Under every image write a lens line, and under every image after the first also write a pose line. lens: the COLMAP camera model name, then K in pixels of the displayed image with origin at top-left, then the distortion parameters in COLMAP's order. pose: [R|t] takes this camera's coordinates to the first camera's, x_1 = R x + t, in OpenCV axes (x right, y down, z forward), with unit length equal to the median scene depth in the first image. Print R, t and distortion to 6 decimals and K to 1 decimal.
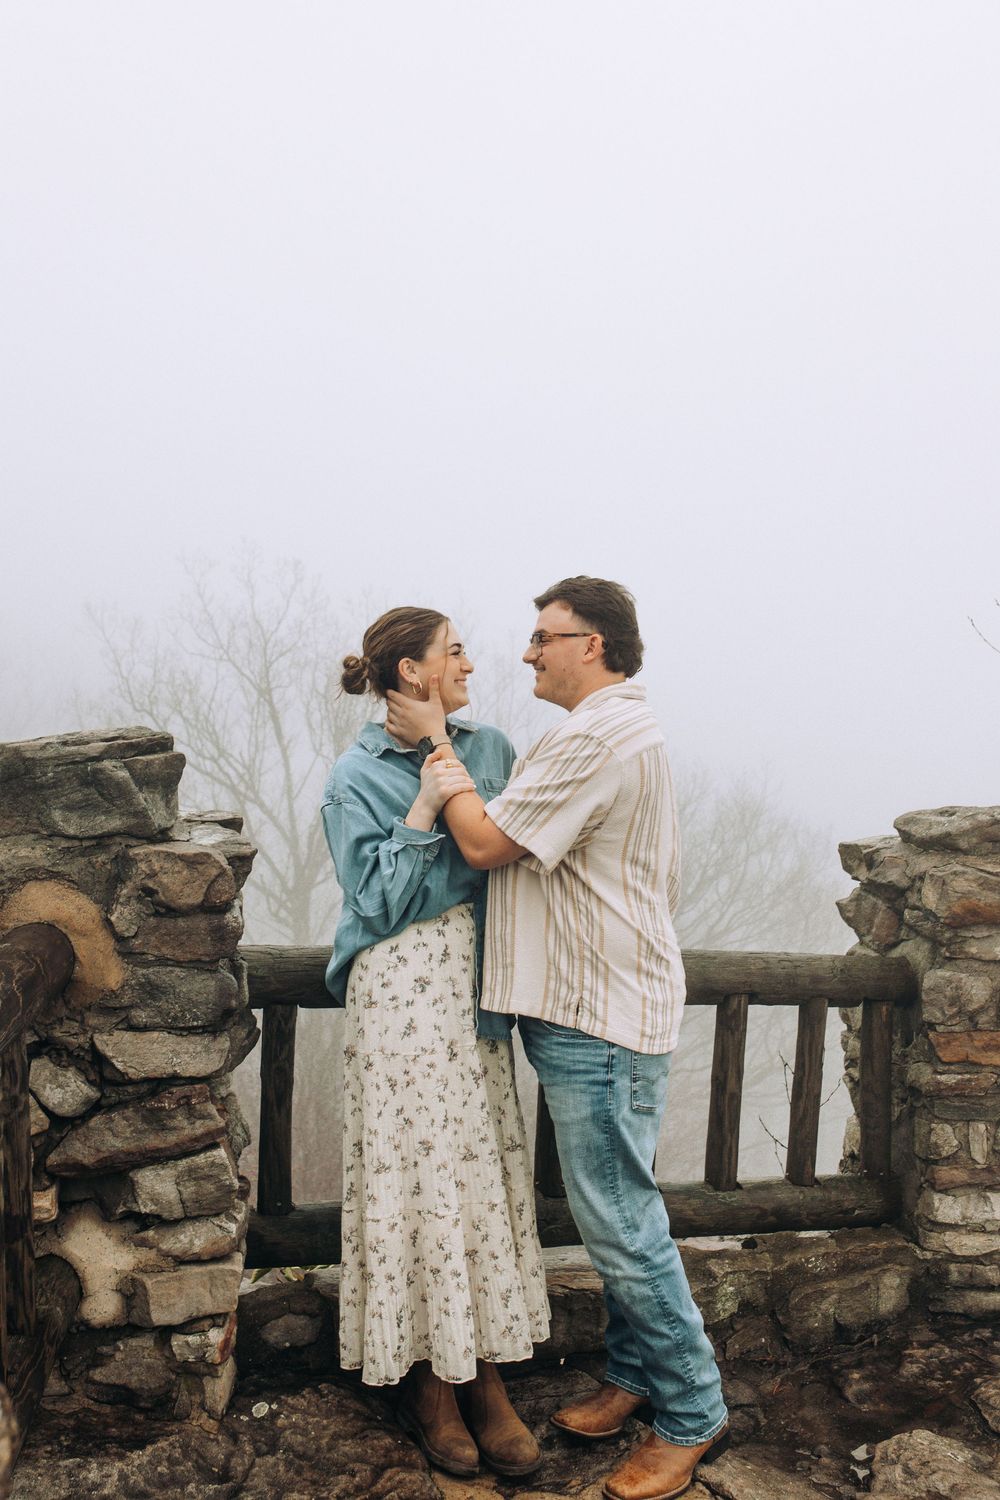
lens RADIAL K [[1486.1, 0, 503.9], [0, 1486.1, 740.7], [0, 0, 1]] dist [-0.001367, 0.009552]
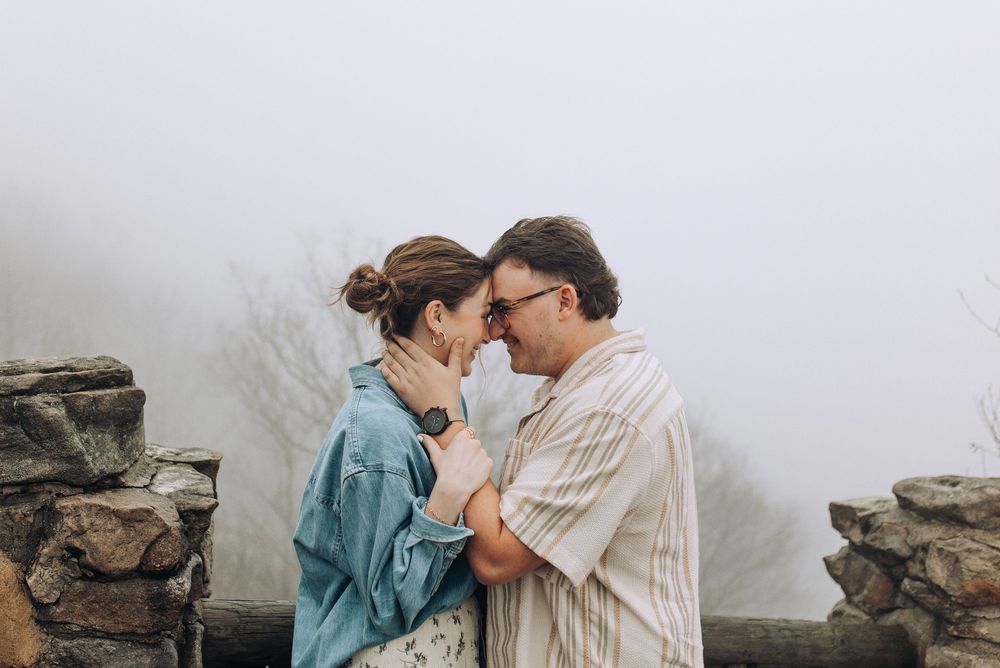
lens RADIAL K [[990.7, 0, 496.8], [0, 990.7, 312.4], [0, 0, 1]] dist [-0.001367, 0.009552]
pose [[0.998363, 0.049210, -0.029140, 0.010933], [-0.050843, 0.997009, -0.058215, -0.012762], [0.026188, 0.059602, 0.997879, 0.381039]]
